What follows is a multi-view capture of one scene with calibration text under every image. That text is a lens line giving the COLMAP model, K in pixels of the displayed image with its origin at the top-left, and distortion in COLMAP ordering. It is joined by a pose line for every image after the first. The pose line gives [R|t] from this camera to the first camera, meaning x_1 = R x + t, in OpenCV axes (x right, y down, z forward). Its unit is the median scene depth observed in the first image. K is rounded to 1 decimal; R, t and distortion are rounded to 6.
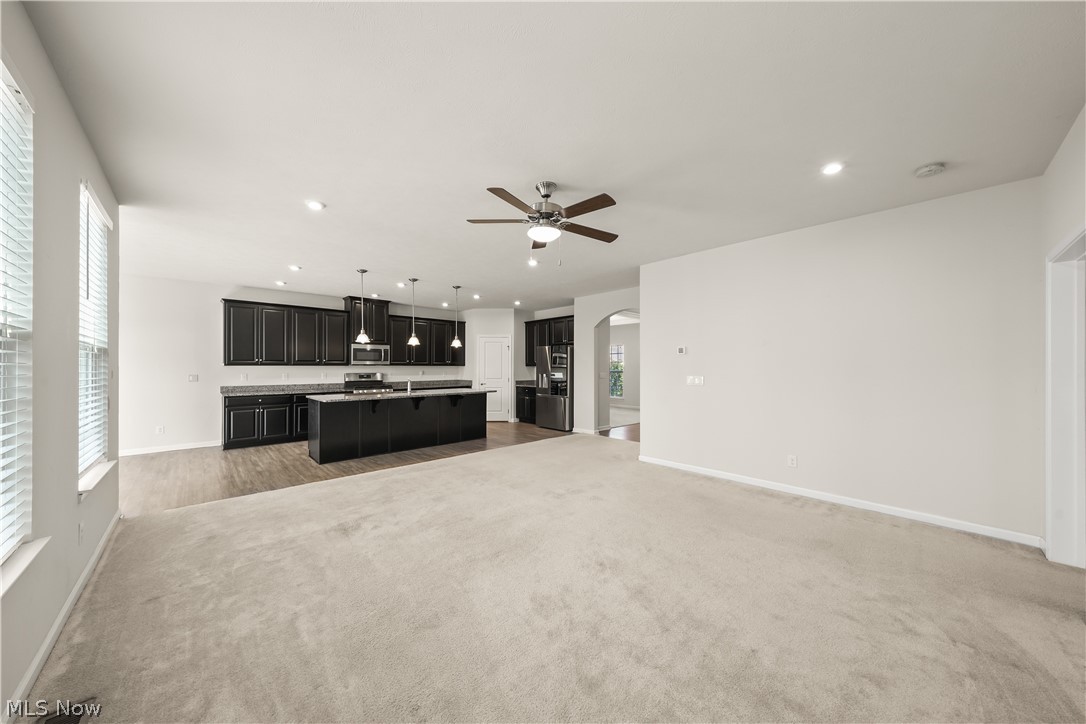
lens RADIAL K [[372.3, 0, 539.0], [0, 372.3, 364.3], [0, 0, 1]] dist [0.004524, 0.000161]
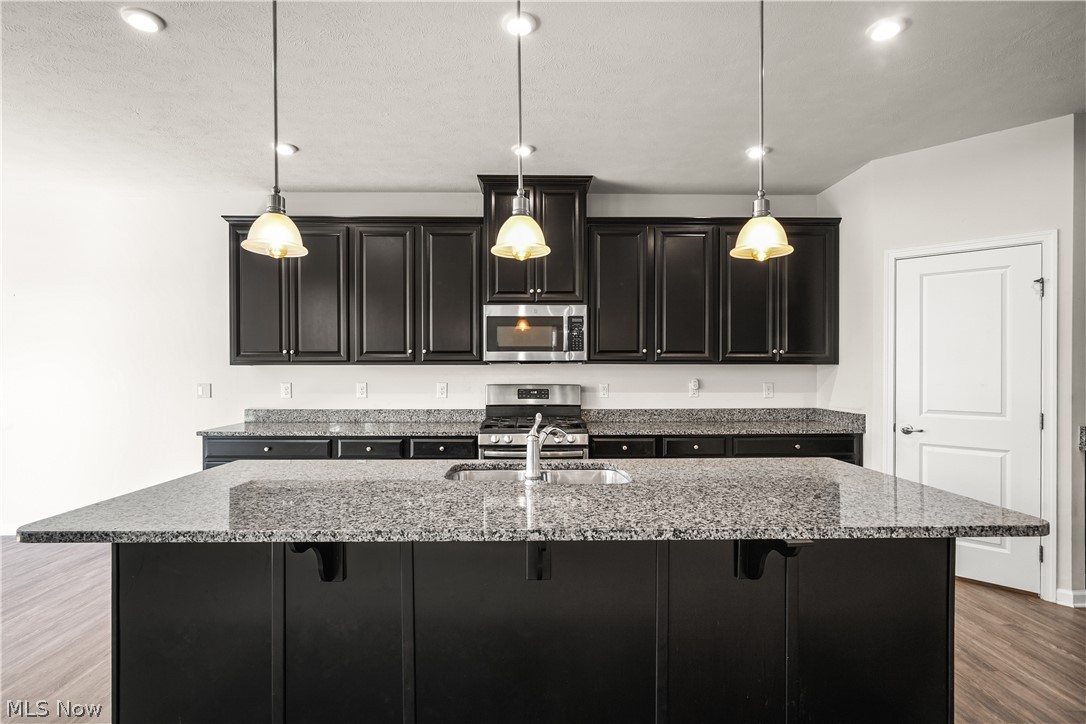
lens RADIAL K [[535.2, 0, 539.2], [0, 535.2, 369.3], [0, 0, 1]] dist [0.000147, 0.003252]
pose [[0.745751, 0.001111, -0.666223, -0.107761], [0.004508, 0.999967, 0.006715, 0.005243], [0.666209, -0.008011, 0.745722, 0.618598]]
